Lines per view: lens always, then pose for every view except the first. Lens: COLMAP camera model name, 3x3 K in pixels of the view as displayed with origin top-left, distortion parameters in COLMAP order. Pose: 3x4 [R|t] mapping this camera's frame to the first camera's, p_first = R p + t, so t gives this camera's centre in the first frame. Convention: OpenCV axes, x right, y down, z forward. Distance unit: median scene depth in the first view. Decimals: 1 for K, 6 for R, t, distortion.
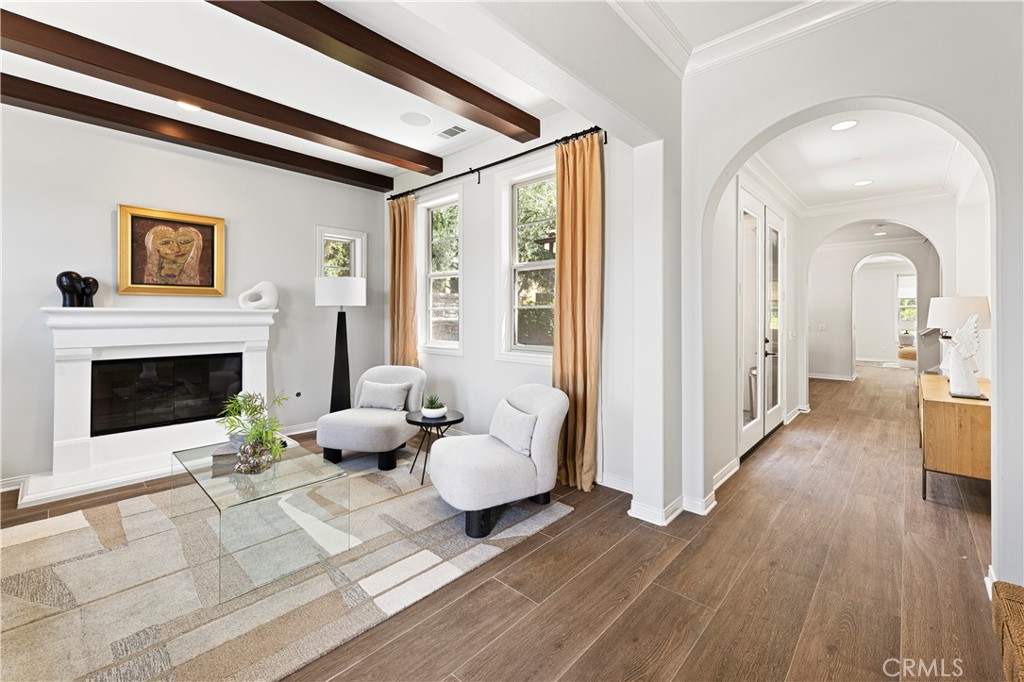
lens RADIAL K [[422.5, 0, 513.8], [0, 422.5, 305.5], [0, 0, 1]] dist [-0.000529, -0.000014]
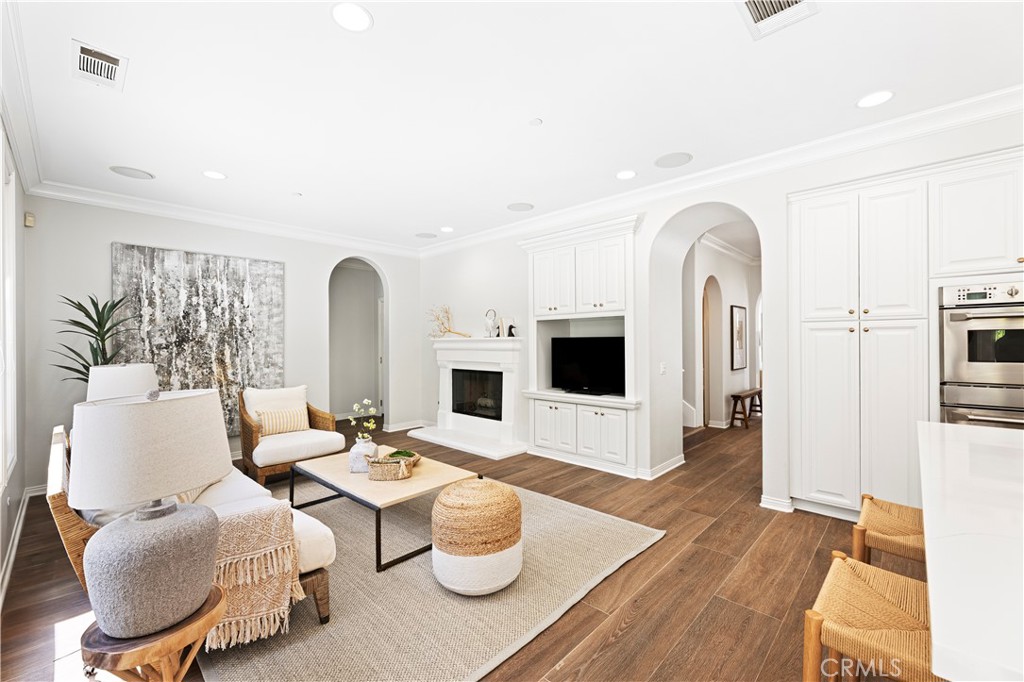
lens RADIAL K [[414.6, 0, 512.2], [0, 414.6, 351.4], [0, 0, 1]] dist [-0.000859, -0.000244]
pose [[-0.000467, 0.016048, -0.999871, 0.650361], [0.028643, 0.999461, 0.016028, 0.035044], [0.999590, -0.028632, -0.000926, 1.129820]]
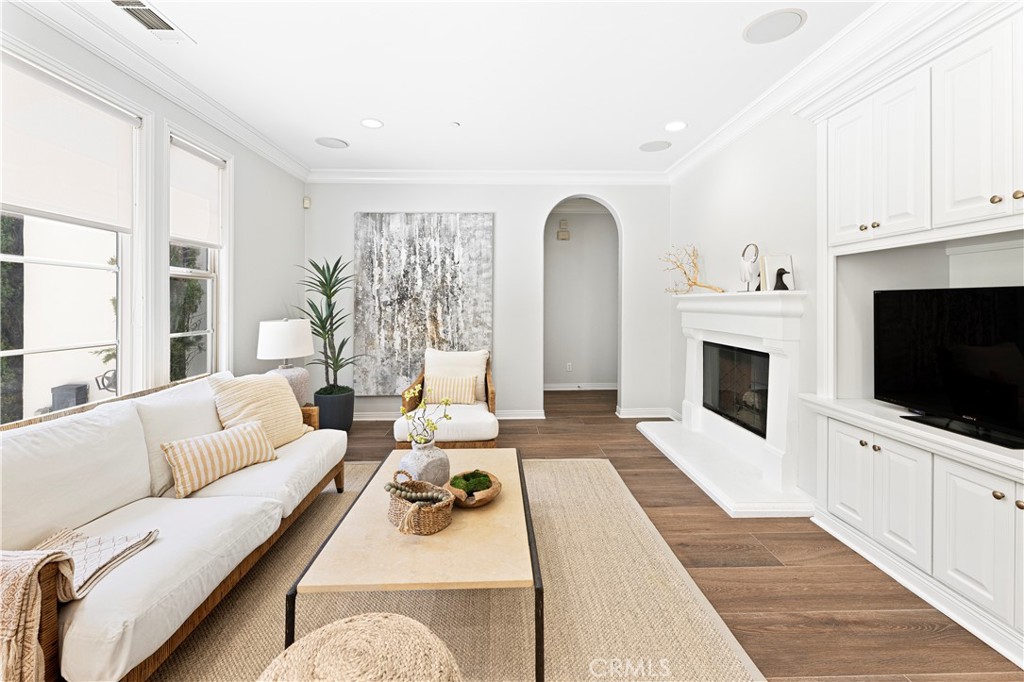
lens RADIAL K [[422.5, 0, 513.8], [0, 422.5, 305.5], [0, 0, 1]] dist [-0.000529, -0.000014]
pose [[-0.705000, 0.000300, -0.709207, 0.166900], [0.012547, 0.999849, -0.012049, 0.038160], [0.709096, -0.017393, -0.704897, 1.307484]]
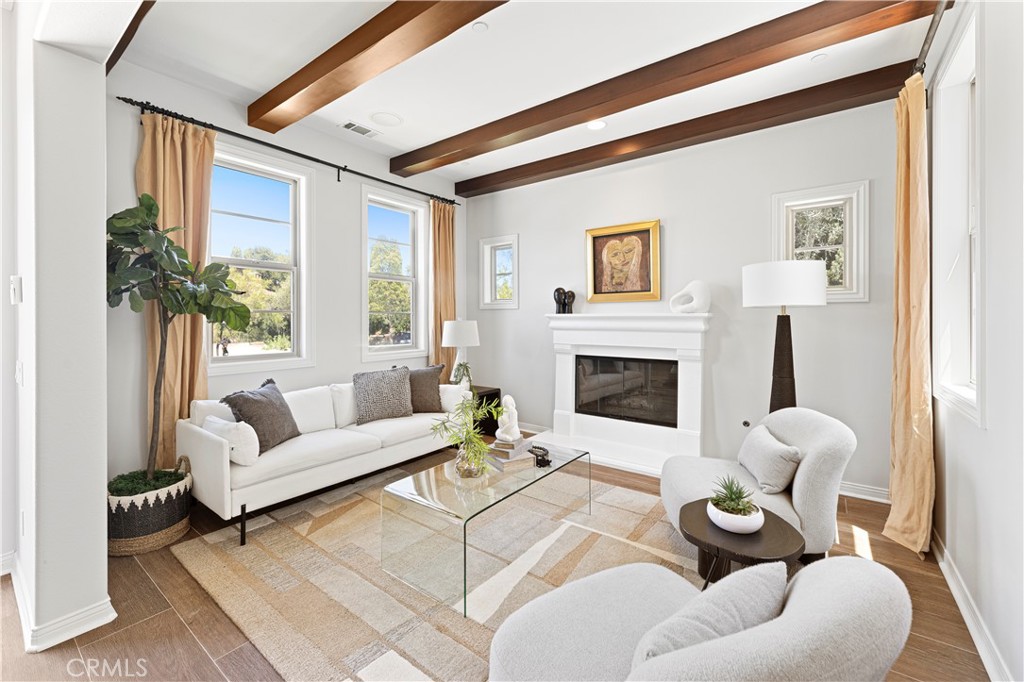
lens RADIAL K [[415.9, 0, 513.6], [0, 415.9, 319.7], [0, 0, 1]] dist [-0.000283, -0.000050]
pose [[0.116509, 0.002410, -0.993187, 0.230514], [0.024805, 0.999678, 0.005336, 0.010041], [0.992880, -0.025257, 0.116412, 0.595434]]
